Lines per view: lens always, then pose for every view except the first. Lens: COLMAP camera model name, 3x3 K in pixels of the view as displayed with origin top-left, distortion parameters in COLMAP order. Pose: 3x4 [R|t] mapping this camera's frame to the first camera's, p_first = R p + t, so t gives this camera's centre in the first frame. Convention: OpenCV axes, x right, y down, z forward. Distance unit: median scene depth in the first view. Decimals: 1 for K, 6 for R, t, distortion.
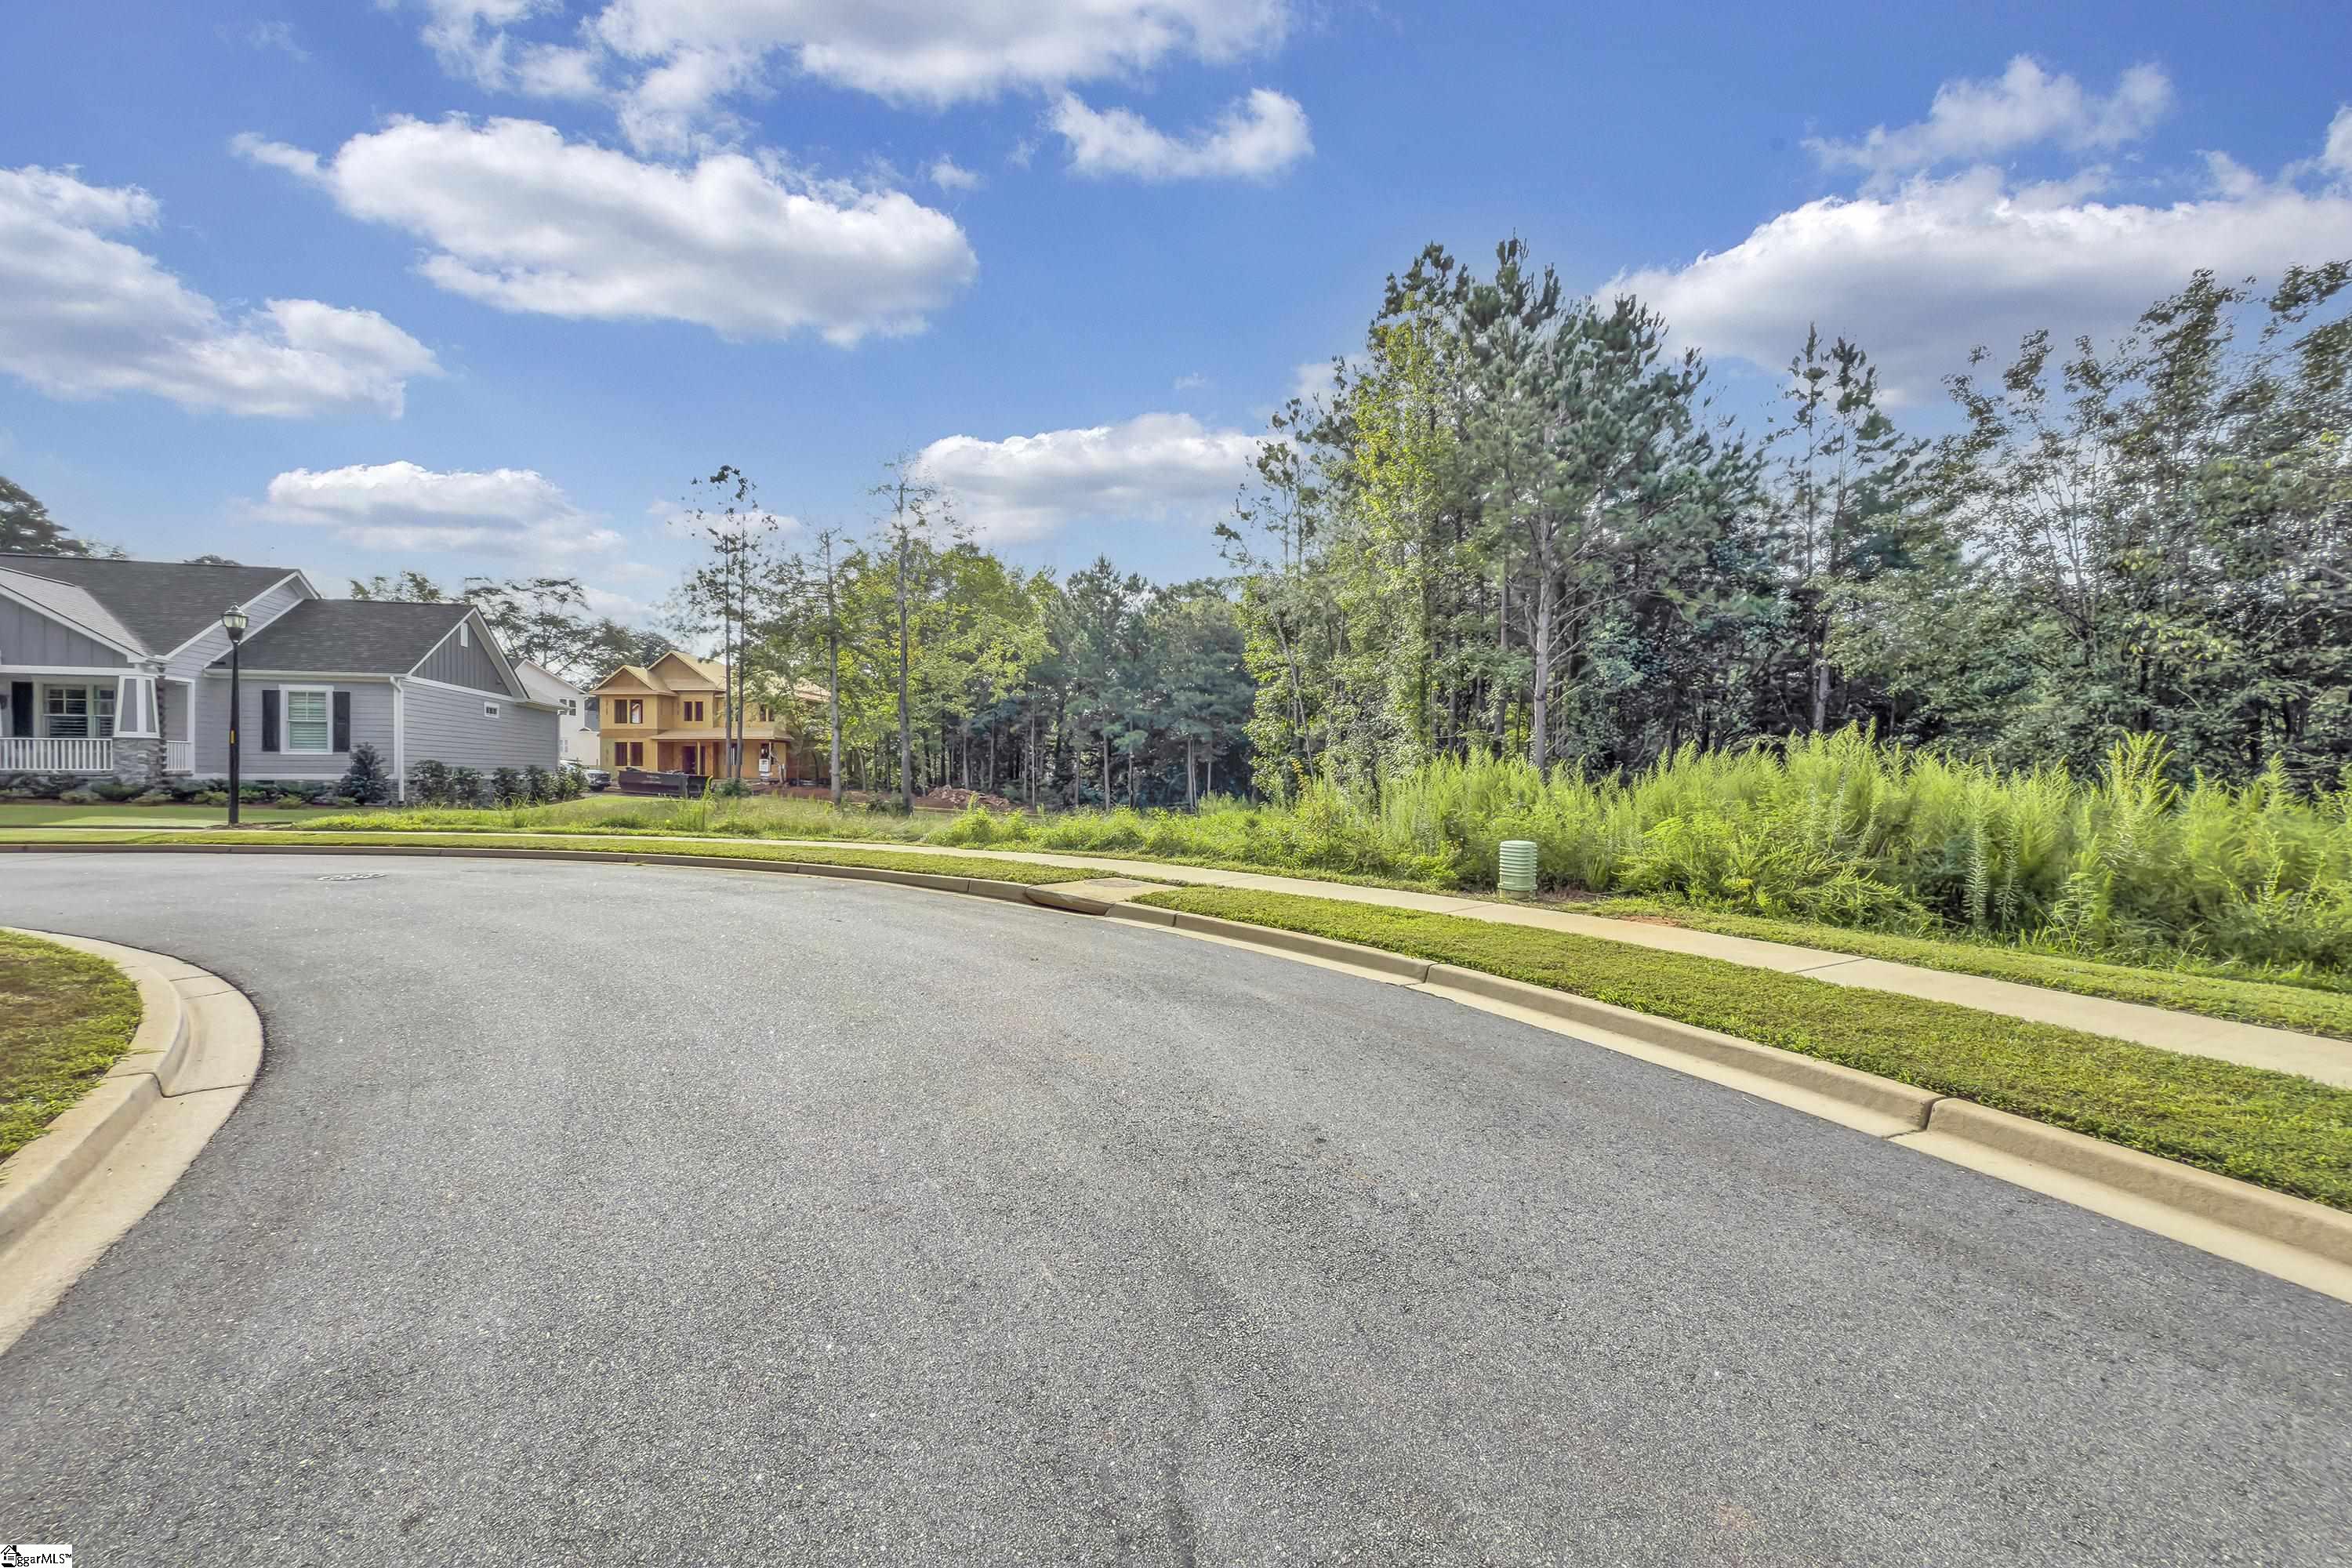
lens RADIAL K [[941.0, 0, 1176.0], [0, 941.0, 784.0], [0, 0, 1]] dist [-0.000252, -0.000130]
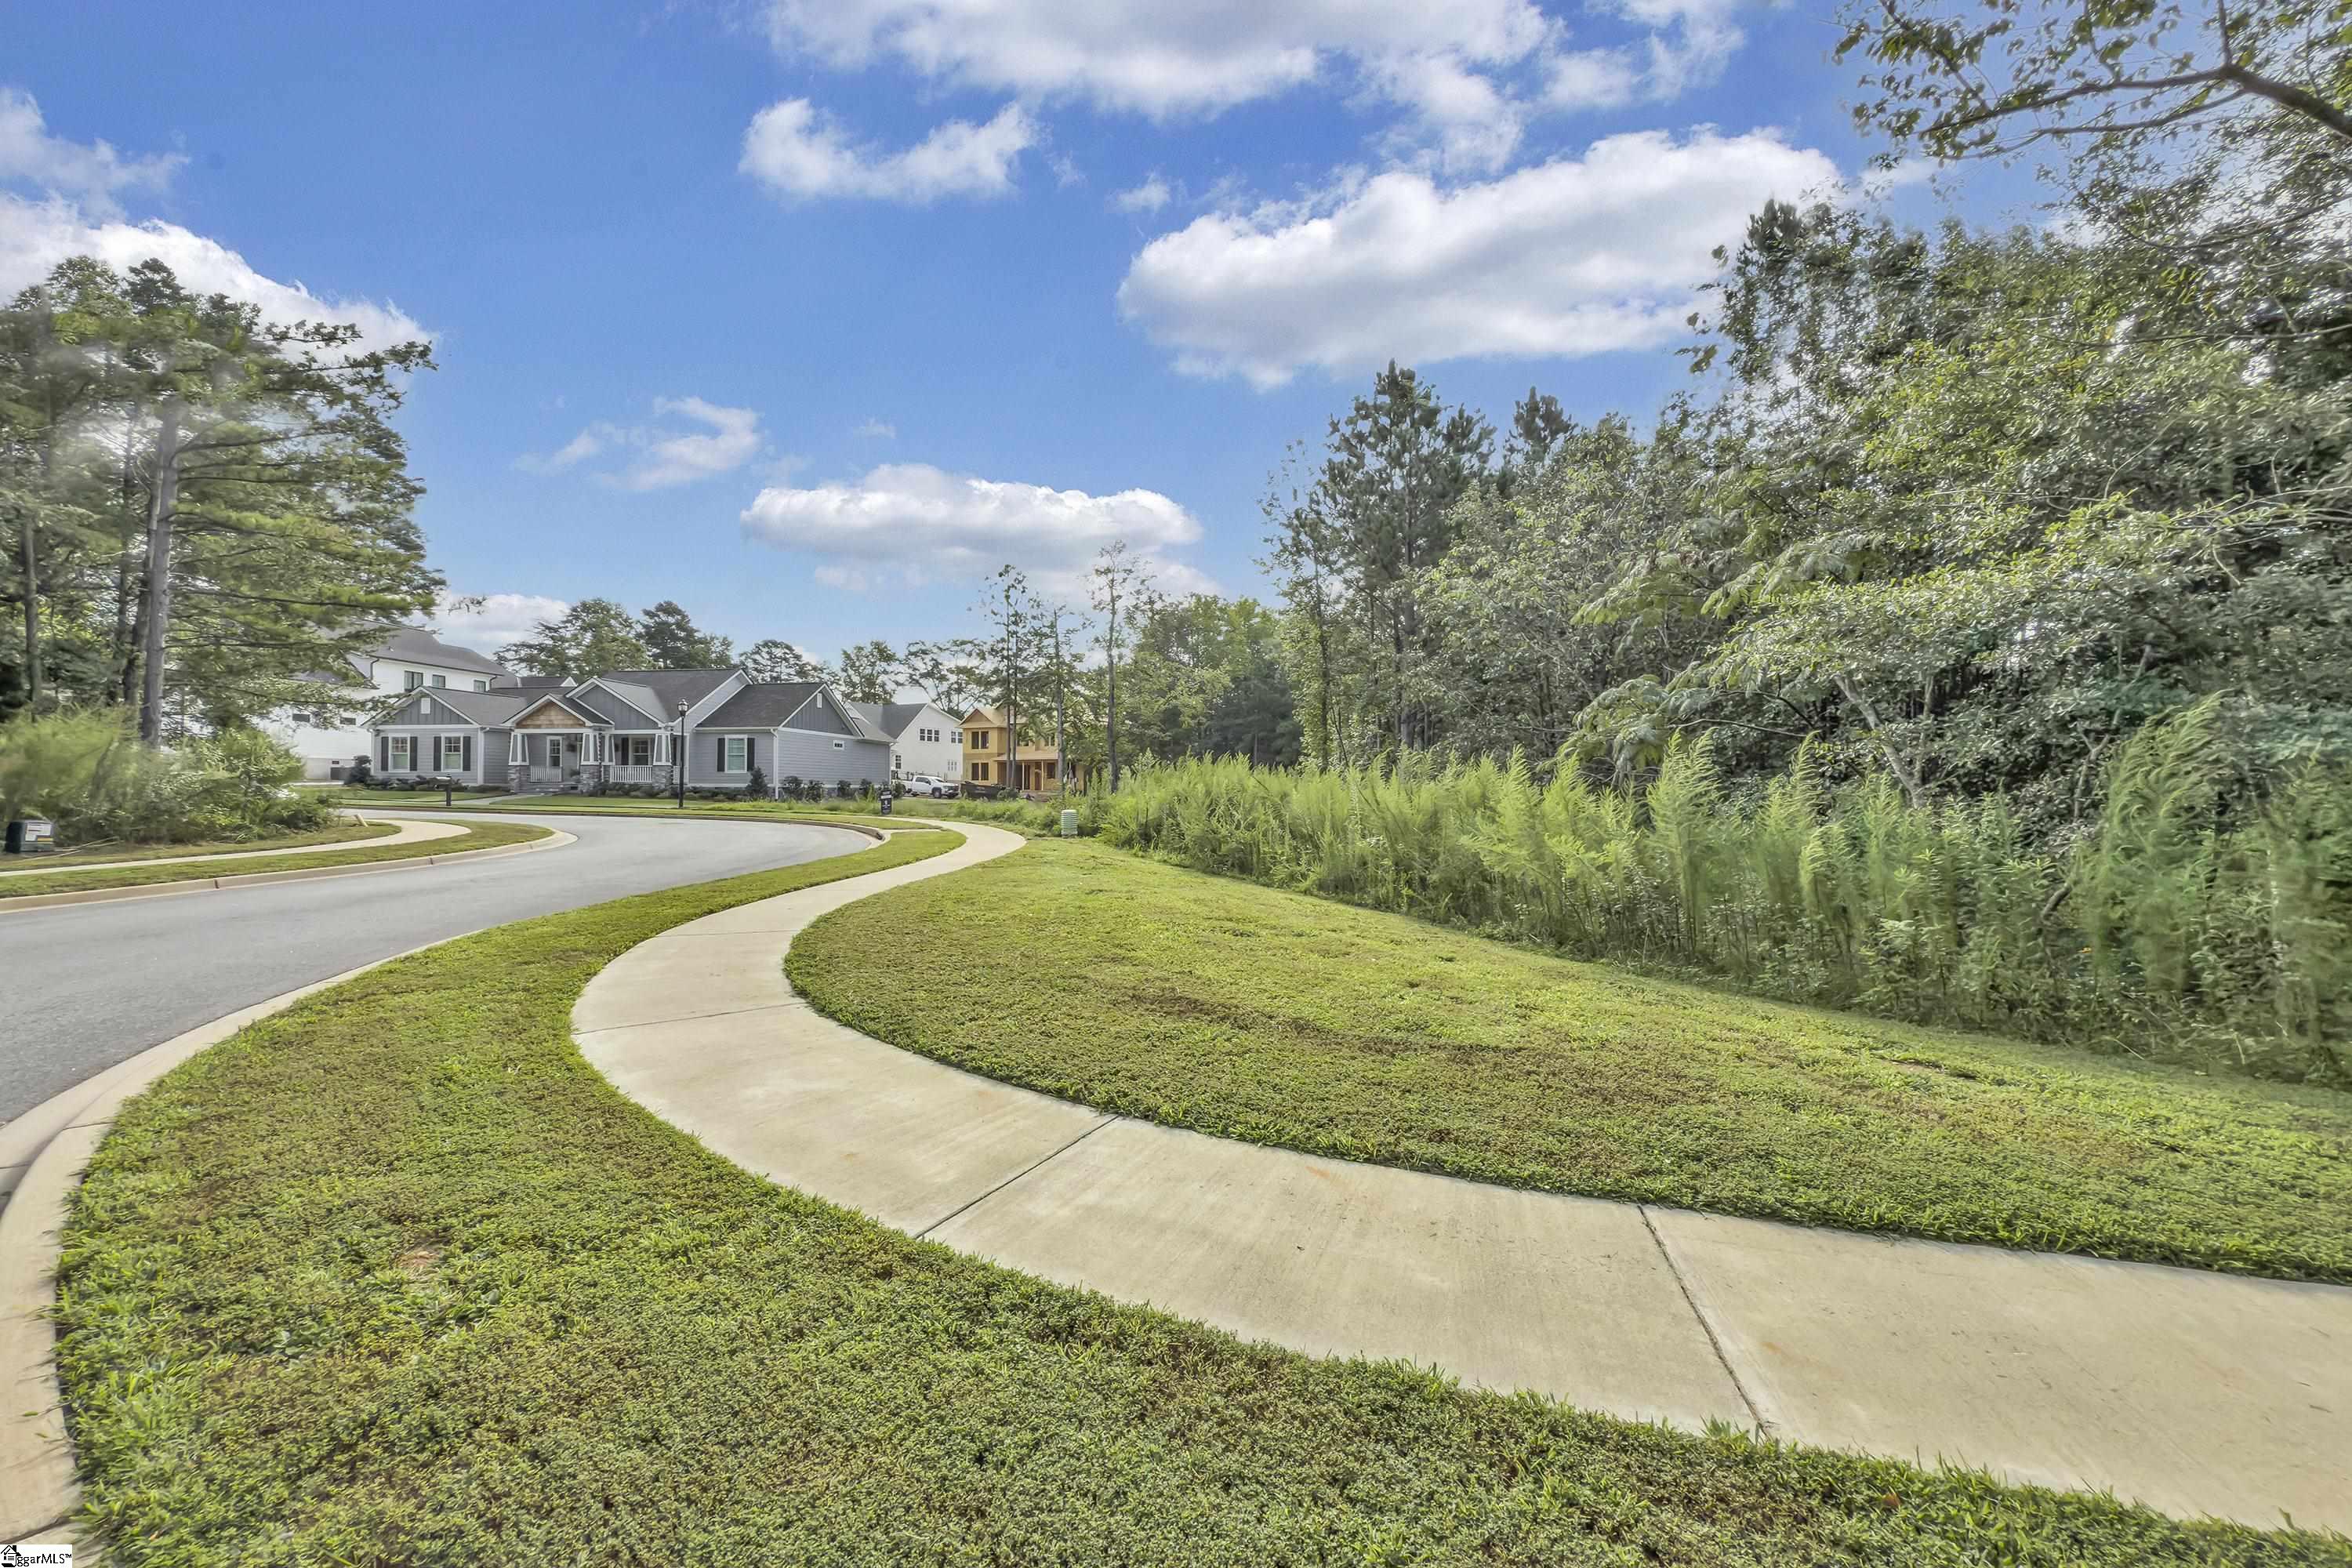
lens RADIAL K [[941.0, 0, 1176.0], [0, 941.0, 784.0], [0, 0, 1]] dist [-0.000252, -0.000130]
pose [[0.910974, -0.004820, -0.412436, 0.549173], [-0.001536, 0.999885, -0.015076, 0.014496], [0.412461, 0.014367, 0.910862, -0.275755]]
